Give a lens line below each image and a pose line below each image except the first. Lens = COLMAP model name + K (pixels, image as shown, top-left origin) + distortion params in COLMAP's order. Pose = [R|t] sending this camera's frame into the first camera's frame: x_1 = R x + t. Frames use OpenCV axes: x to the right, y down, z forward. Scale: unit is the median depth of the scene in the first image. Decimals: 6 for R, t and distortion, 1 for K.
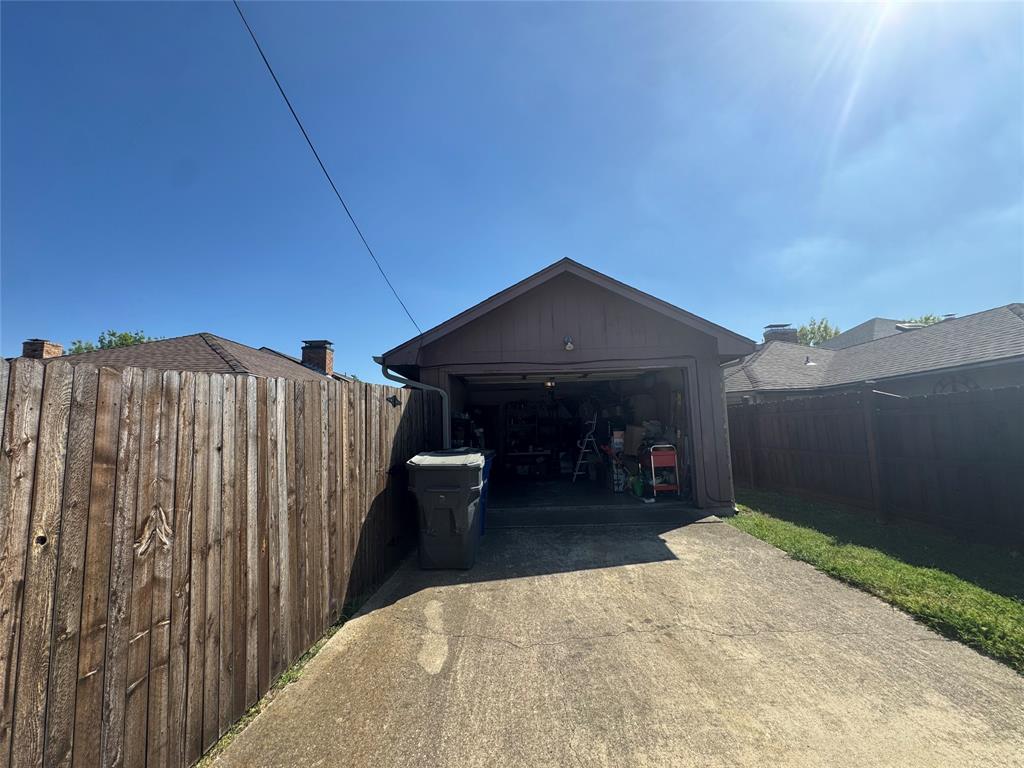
lens RADIAL K [[410.8, 0, 512.0], [0, 410.8, 384.0], [0, 0, 1]] dist [-0.002106, 0.000258]
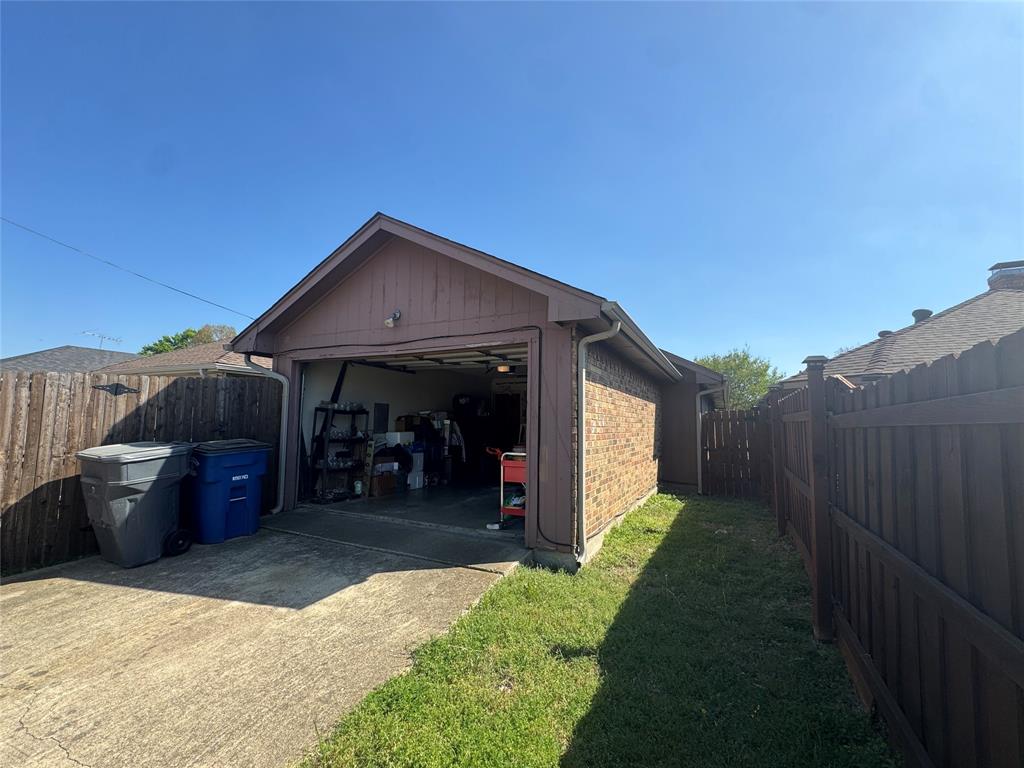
lens RADIAL K [[440.6, 0, 512.0], [0, 440.6, 384.0], [0, 0, 1]] dist [0.000124, -0.000028]
pose [[0.896784, 0.007414, -0.442407, 1.086342], [0.008161, 0.999412, 0.033292, 0.003764], [0.442394, -0.033466, 0.896196, 0.479826]]
